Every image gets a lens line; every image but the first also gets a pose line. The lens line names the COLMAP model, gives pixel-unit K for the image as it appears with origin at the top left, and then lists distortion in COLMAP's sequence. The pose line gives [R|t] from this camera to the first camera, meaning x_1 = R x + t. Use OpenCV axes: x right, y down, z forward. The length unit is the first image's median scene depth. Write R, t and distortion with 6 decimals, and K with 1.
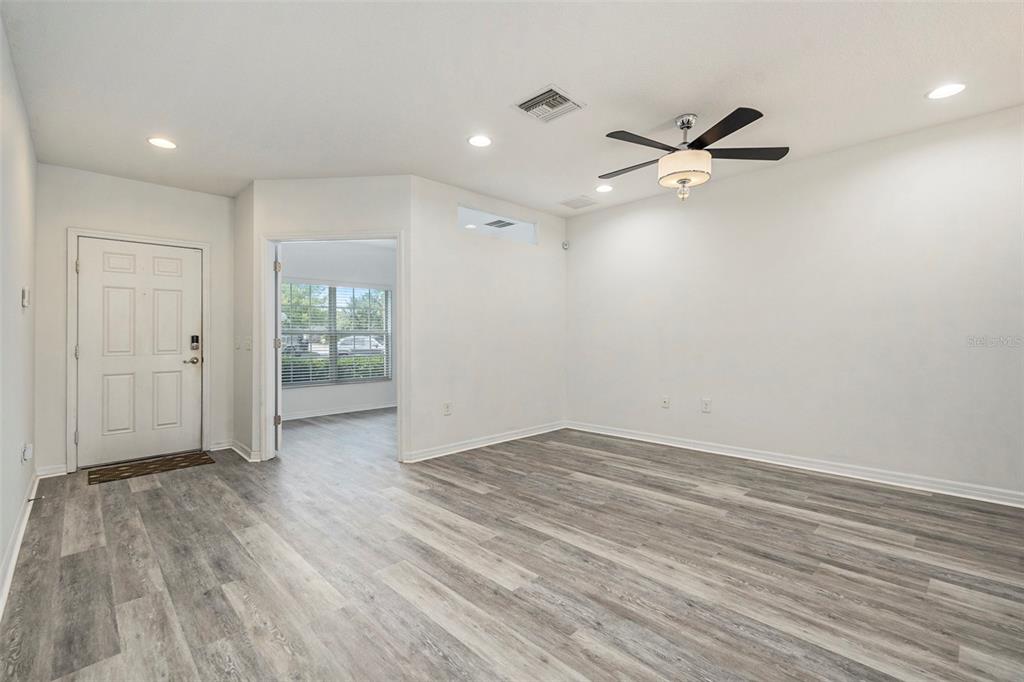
lens RADIAL K [[454.8, 0, 516.3], [0, 454.8, 342.5], [0, 0, 1]] dist [-0.002596, 0.001411]
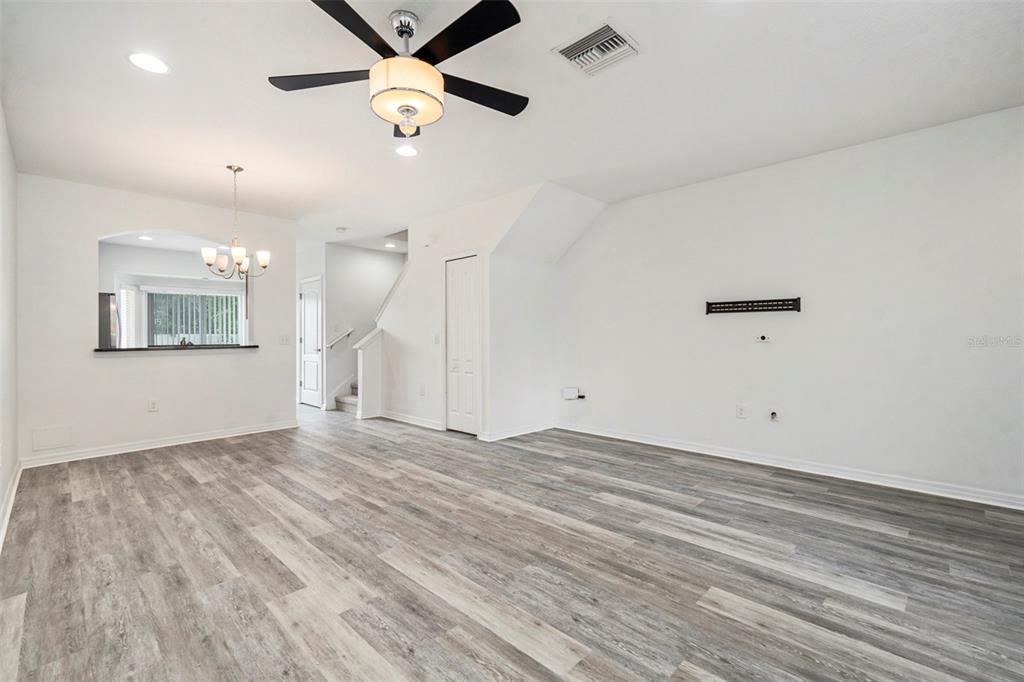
lens RADIAL K [[454.8, 0, 514.0], [0, 454.8, 341.6], [0, 0, 1]] dist [-0.002596, 0.001411]
pose [[-0.999598, 0.017174, -0.022539, 0.275173], [0.016680, 0.999621, 0.021911, -0.028949], [0.022907, 0.021527, -0.999506, 2.130489]]
